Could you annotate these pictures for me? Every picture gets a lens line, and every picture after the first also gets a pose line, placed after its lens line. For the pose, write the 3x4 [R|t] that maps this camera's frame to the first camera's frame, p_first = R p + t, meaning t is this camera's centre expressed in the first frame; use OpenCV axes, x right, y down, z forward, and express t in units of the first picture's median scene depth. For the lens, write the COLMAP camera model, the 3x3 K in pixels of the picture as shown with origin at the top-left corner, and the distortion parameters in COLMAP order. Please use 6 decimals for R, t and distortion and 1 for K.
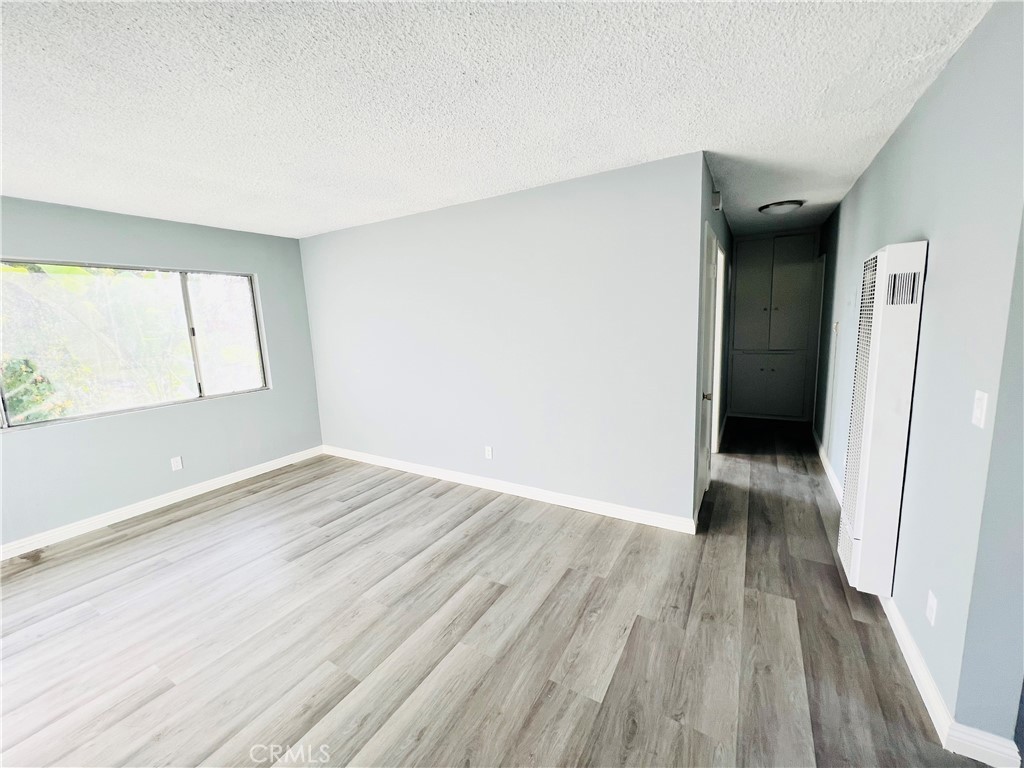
lens RADIAL K [[411.0, 0, 507.1], [0, 411.0, 381.4], [0, 0, 1]] dist [0.003425, 0.000328]
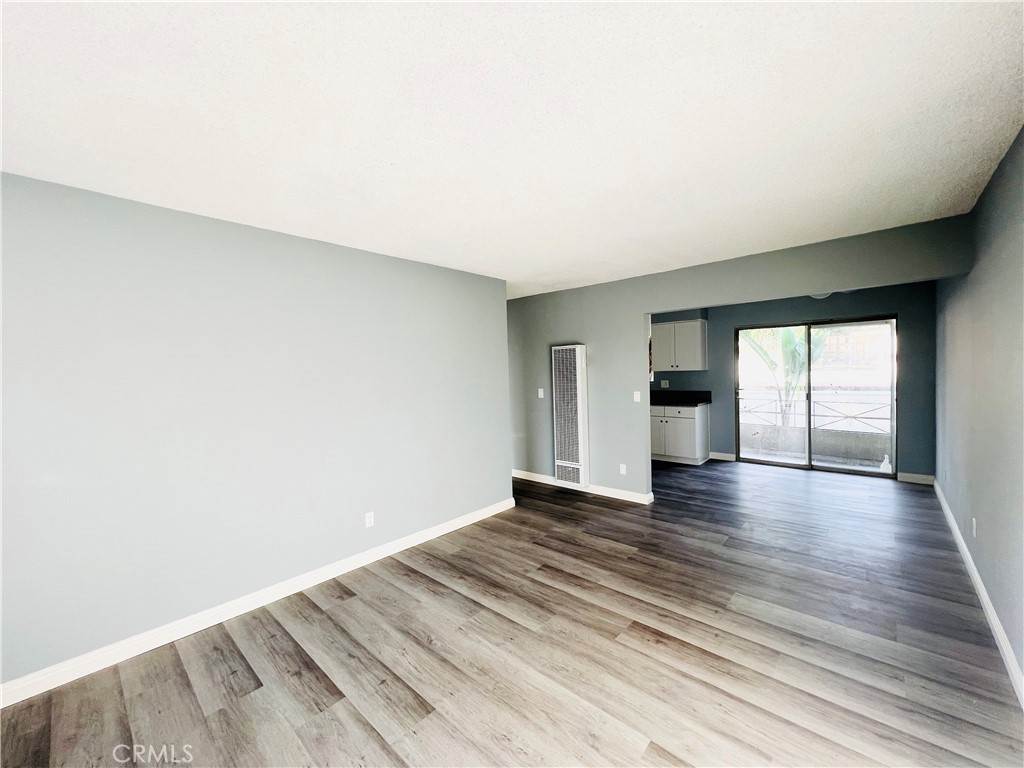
lens RADIAL K [[411.0, 0, 505.9], [0, 411.0, 386.4], [0, 0, 1]] dist [0.003425, 0.000328]
pose [[0.198684, -0.002644, 0.980060, -1.162533], [0.167318, 0.985407, -0.031262, -0.048640], [-0.965676, 0.170193, 0.196227, 0.653902]]
